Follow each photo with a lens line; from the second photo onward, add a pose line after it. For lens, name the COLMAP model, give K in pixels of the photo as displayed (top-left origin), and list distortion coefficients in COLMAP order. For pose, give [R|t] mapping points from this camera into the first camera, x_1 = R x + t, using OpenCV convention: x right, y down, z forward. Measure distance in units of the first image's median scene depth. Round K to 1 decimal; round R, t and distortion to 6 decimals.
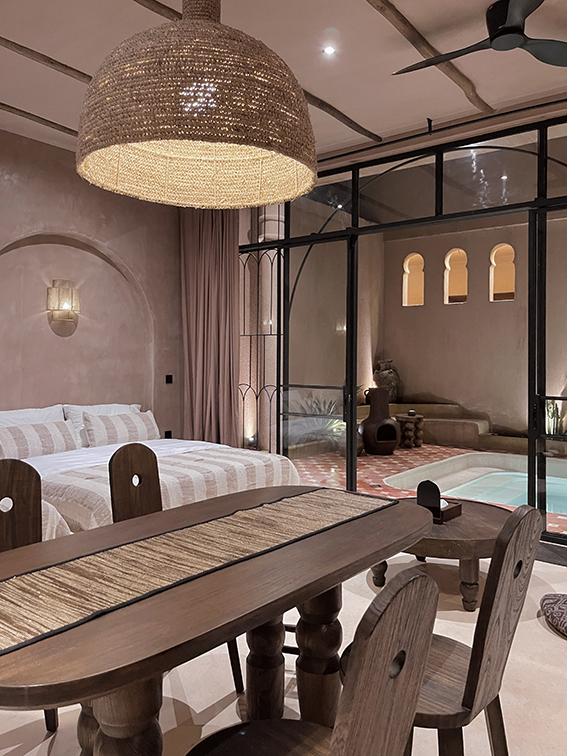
lens RADIAL K [[594.6, 0, 285.3], [0, 594.6, 351.8], [0, 0, 1]] dist [0.023762, -0.001835]
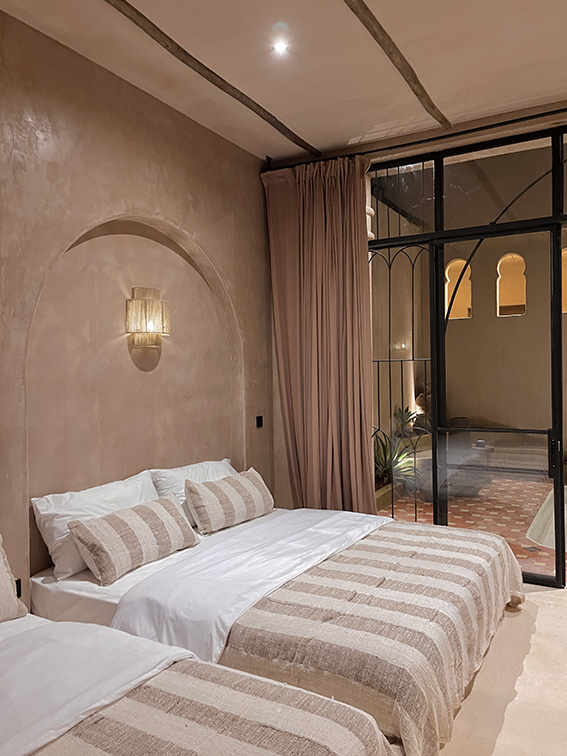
lens RADIAL K [[590.3, 0, 271.9], [0, 590.3, 376.7], [0, 0, 1]] dist [0.023677, -0.004699]
pose [[0.989268, -0.025724, 0.143828, -0.329584], [0.022800, 0.999499, 0.021942, -0.030664], [-0.144320, -0.018427, 0.989359, 0.307957]]
